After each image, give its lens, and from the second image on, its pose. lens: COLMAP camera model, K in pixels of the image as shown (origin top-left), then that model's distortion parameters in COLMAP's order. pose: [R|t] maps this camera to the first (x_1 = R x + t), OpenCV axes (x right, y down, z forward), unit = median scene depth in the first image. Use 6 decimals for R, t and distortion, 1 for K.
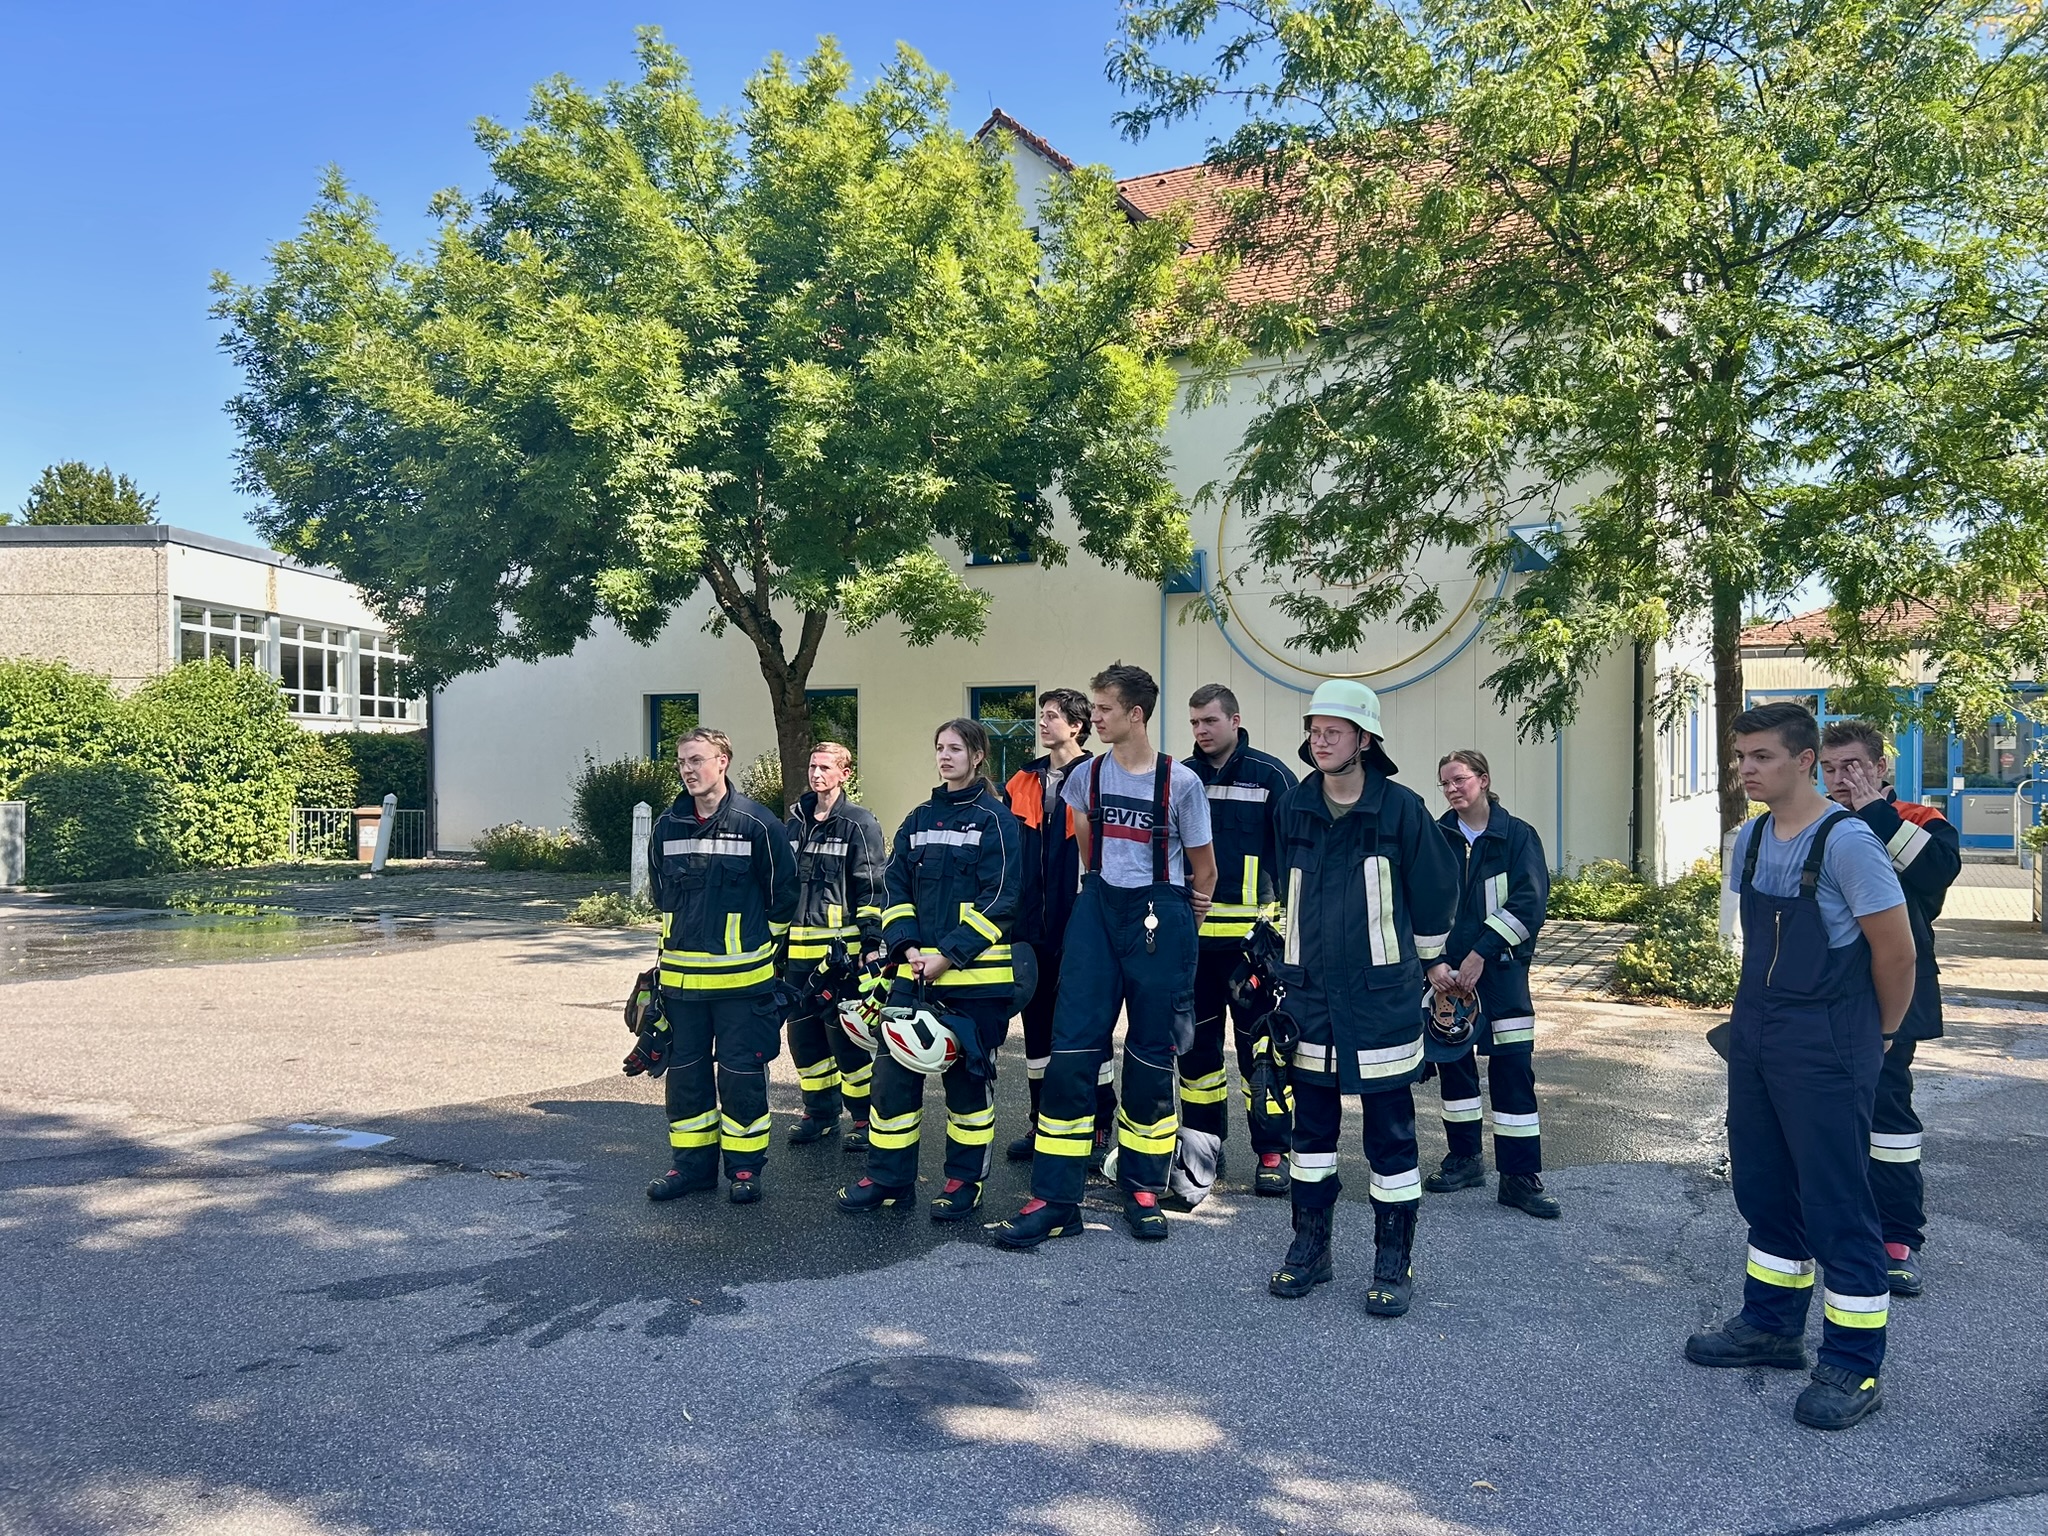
lens RADIAL K [[1516.0, 0, 1024.0], [0, 1516.0, 768.0], [0, 0, 1]] dist [0.068777, -0.000595]
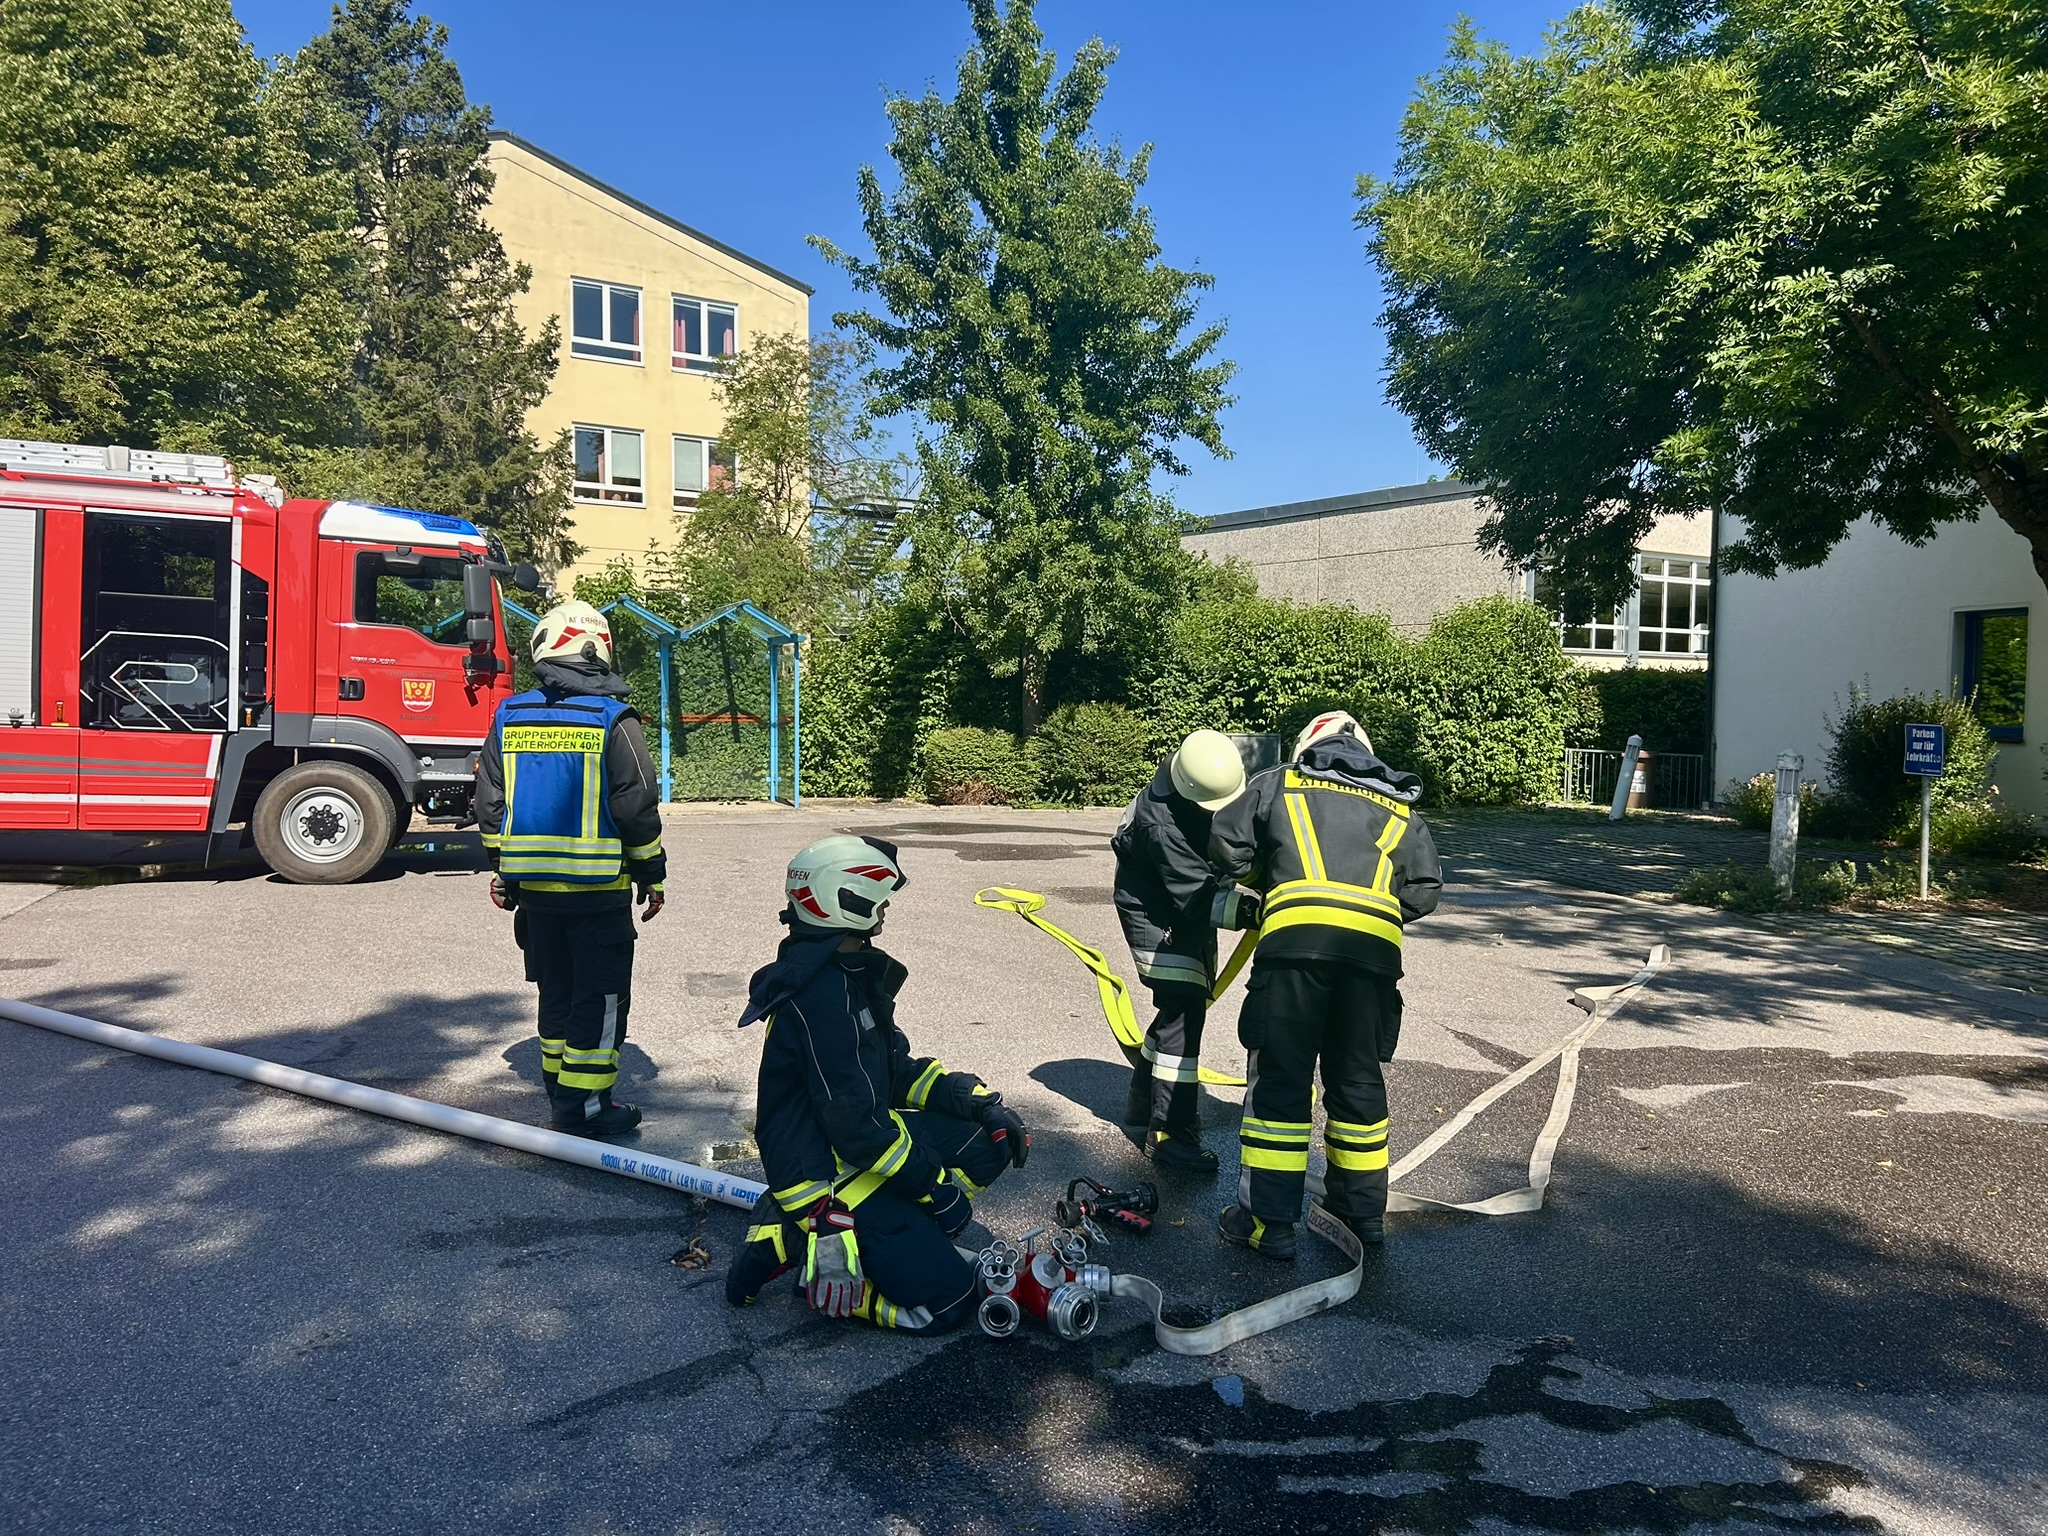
lens RADIAL K [[1559.0, 0, 1024.0], [0, 1559.0, 768.0], [0, 0, 1]] dist [0.023100, -0.004762]
pose [[0.641079, 0.038169, -0.766525, 0.058730], [-0.011053, 0.999118, 0.040507, 0.003011], [0.767395, -0.017496, 0.640936, 0.138174]]
